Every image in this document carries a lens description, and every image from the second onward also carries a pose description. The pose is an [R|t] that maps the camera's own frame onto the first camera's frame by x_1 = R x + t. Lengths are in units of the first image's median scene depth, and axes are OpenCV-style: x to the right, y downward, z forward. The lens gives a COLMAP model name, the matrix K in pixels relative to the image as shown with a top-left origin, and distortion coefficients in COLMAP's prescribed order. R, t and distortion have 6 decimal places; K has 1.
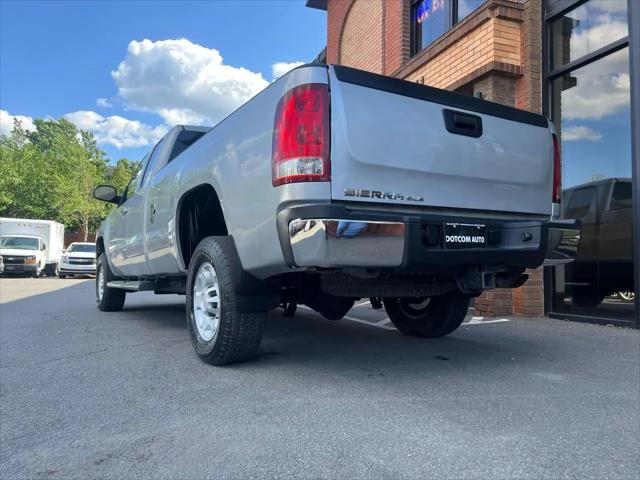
lens RADIAL K [[481.2, 0, 319.8], [0, 481.2, 244.0], [0, 0, 1]] dist [0.052375, -0.056603]
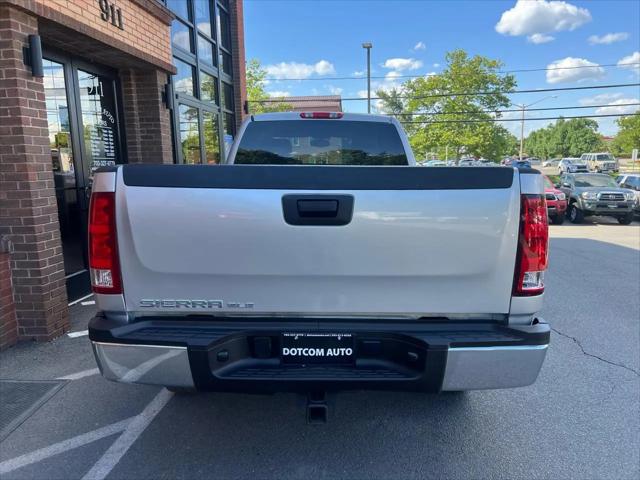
lens RADIAL K [[481.2, 0, 320.0], [0, 481.2, 242.0], [0, 0, 1]] dist [0.052375, -0.056603]
pose [[-0.889969, -0.071217, 0.450426, -0.570081], [-0.016293, 0.992065, 0.124662, -0.088859], [-0.455731, 0.103607, -0.884068, 1.968668]]
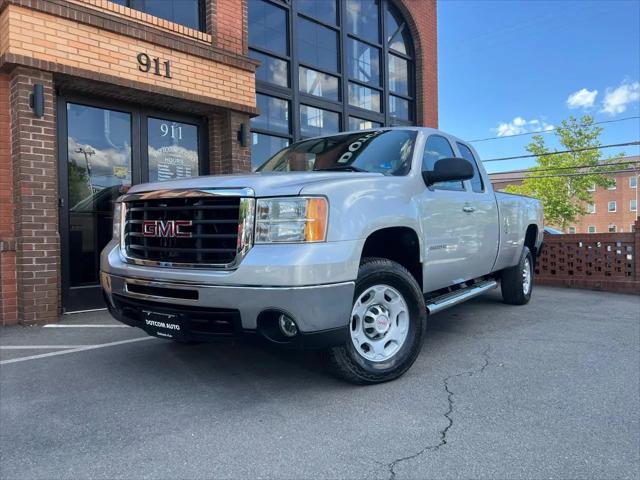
lens RADIAL K [[481.2, 0, 320.0], [0, 481.2, 242.7], [0, 0, 1]] dist [0.052375, -0.056603]
pose [[-0.396805, -0.010597, 0.917842, -0.937084], [-0.035603, 0.999359, -0.003854, -0.004995], [-0.917212, -0.034207, -0.396928, 1.349049]]
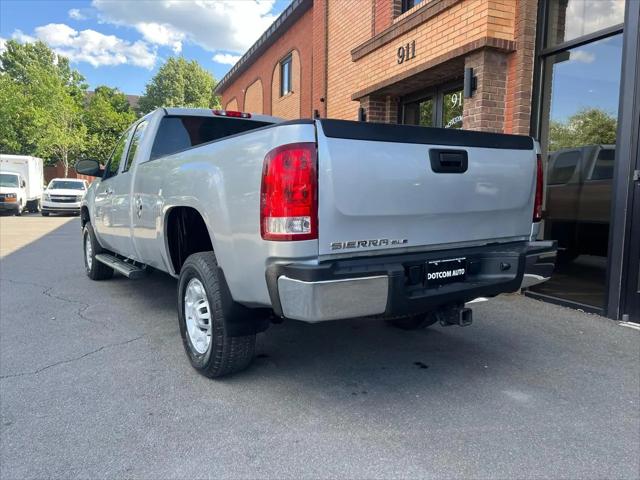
lens RADIAL K [[481.2, 0, 321.3], [0, 481.2, 242.7], [0, 0, 1]] dist [0.052375, -0.056603]
pose [[0.999536, -0.000572, 0.030465, -0.000568], [-0.003921, 0.989094, 0.147231, -0.110682], [-0.030217, -0.147283, 0.988633, -0.007183]]
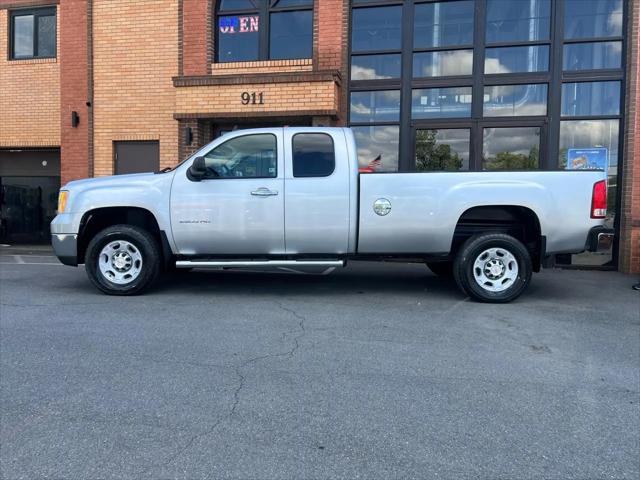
lens RADIAL K [[481.2, 0, 316.5], [0, 481.2, 238.5], [0, 0, 1]] dist [0.052375, -0.056603]
pose [[0.548662, -0.040000, 0.835087, -1.055994], [-0.056378, 0.994811, 0.084692, -0.074164], [-0.834141, -0.093547, 0.543560, 0.116540]]
